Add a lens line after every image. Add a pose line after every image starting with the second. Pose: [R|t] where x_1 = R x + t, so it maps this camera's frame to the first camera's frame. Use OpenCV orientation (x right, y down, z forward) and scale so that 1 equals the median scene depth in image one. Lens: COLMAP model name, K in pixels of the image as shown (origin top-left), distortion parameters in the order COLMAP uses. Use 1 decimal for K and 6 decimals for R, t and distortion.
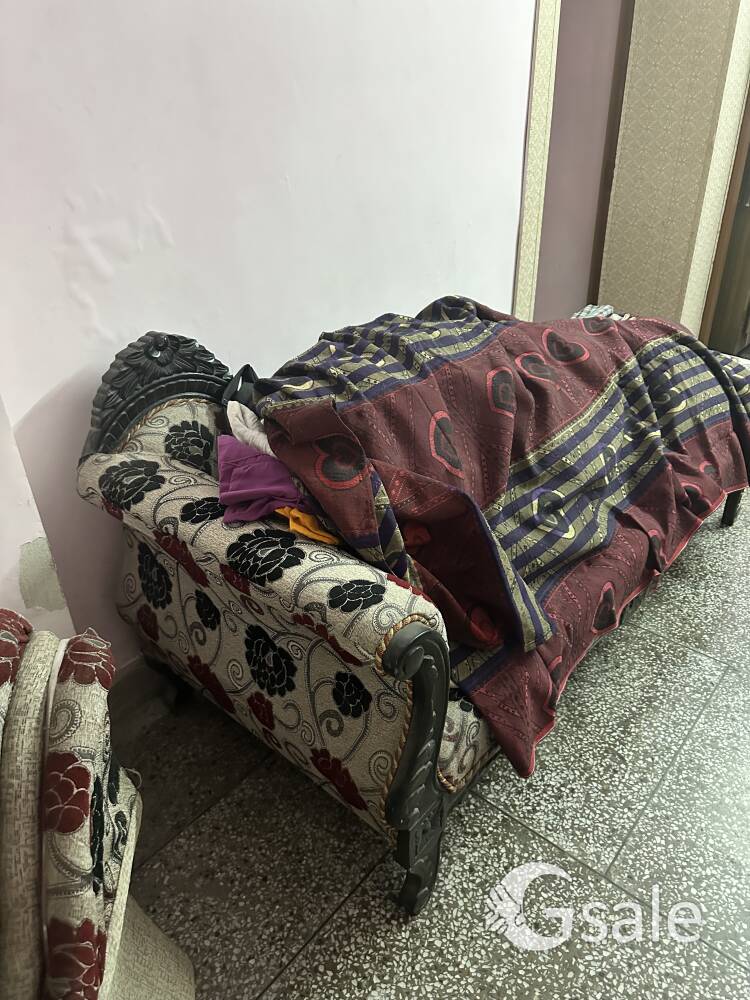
lens RADIAL K [[704.9, 0, 379.5], [0, 704.9, 497.5], [0, 0, 1]] dist [-0.000522, -0.033315]
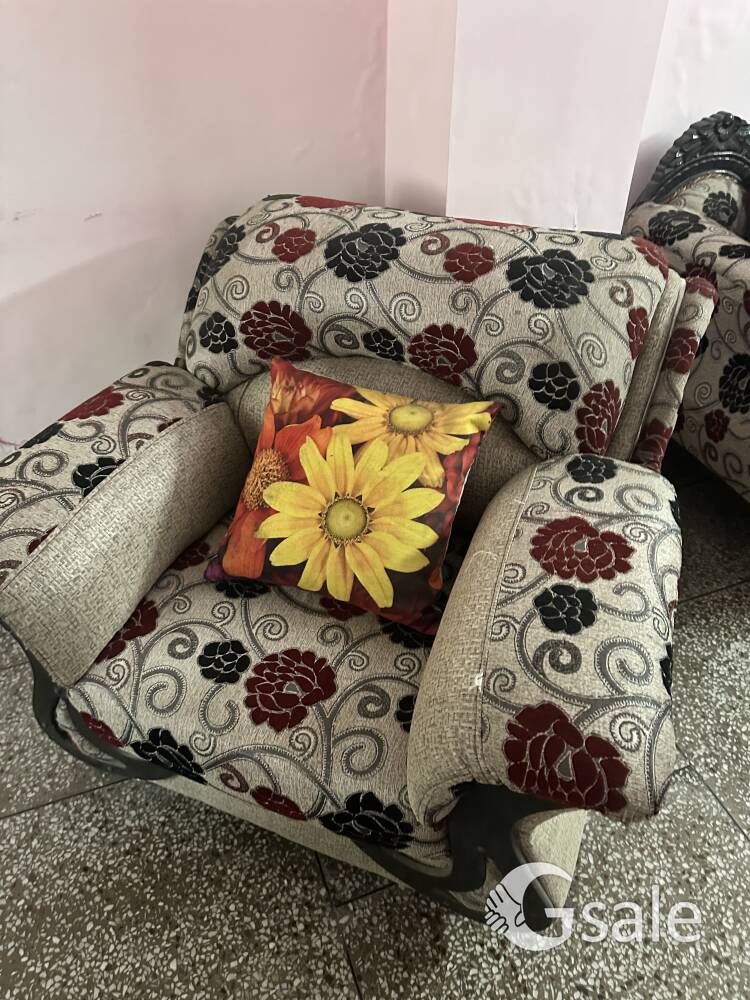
lens RADIAL K [[704.9, 0, 371.8], [0, 704.9, 502.5], [0, 0, 1]] dist [-0.000522, -0.033315]
pose [[0.868523, 0.328094, -0.371513, -0.185712], [-0.256389, 0.938870, 0.229757, 0.295405], [0.424184, -0.104298, 0.899550, -0.444112]]
